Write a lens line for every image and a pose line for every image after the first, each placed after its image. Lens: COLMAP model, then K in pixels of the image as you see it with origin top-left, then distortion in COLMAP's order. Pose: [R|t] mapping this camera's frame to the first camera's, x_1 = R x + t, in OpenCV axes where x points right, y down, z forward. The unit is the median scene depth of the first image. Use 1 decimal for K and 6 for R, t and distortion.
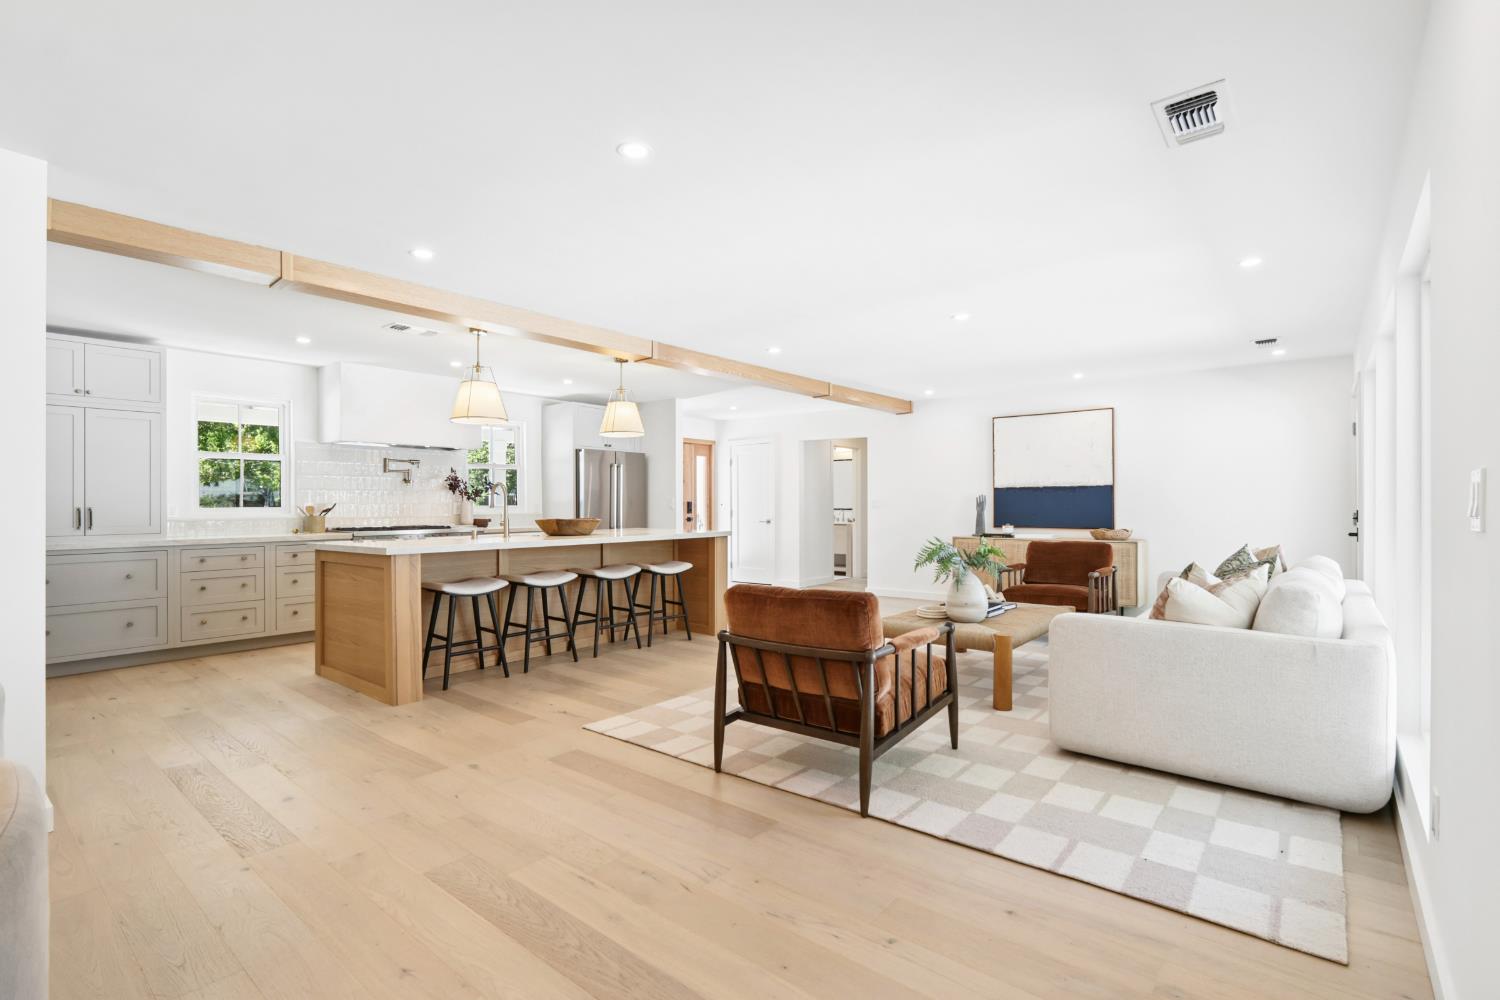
lens RADIAL K [[697.6, 0, 750.0], [0, 697.6, 500.0], [0, 0, 1]] dist [-0.009271, 0.000493]
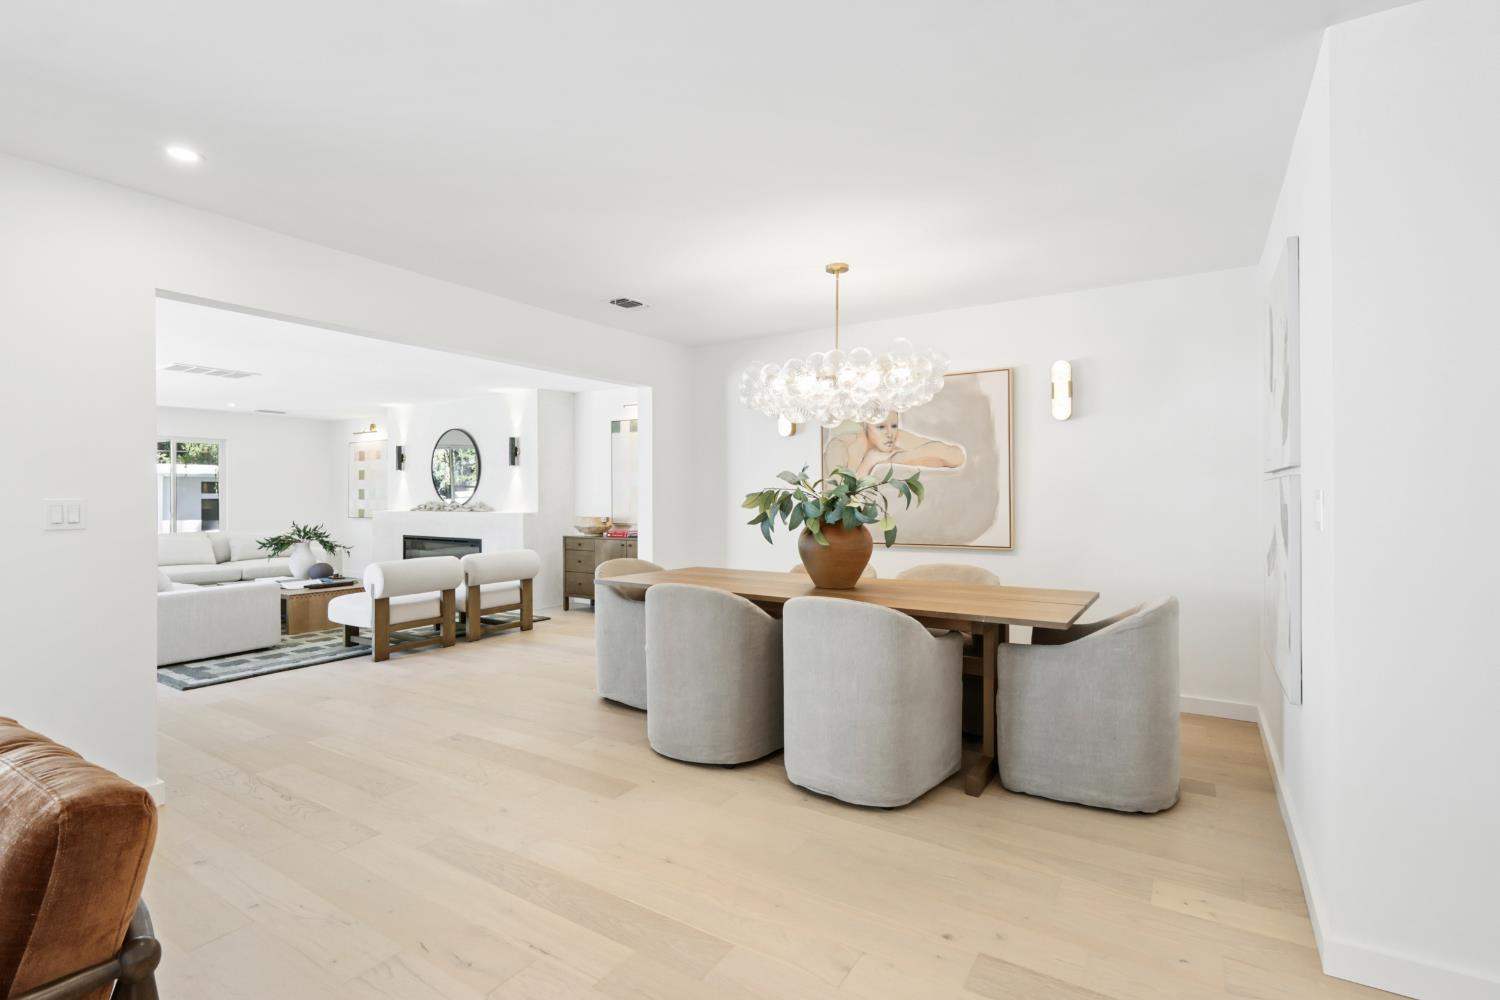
lens RADIAL K [[707.7, 0, 734.4], [0, 707.7, 491.0], [0, 0, 1]] dist [-0.009334, 0.000346]
pose [[-0.993659, 0.007375, -0.112192, -0.145038], [0.008805, 0.999886, -0.012262, -0.005586], [0.112089, -0.013172, -0.993611, 0.722279]]
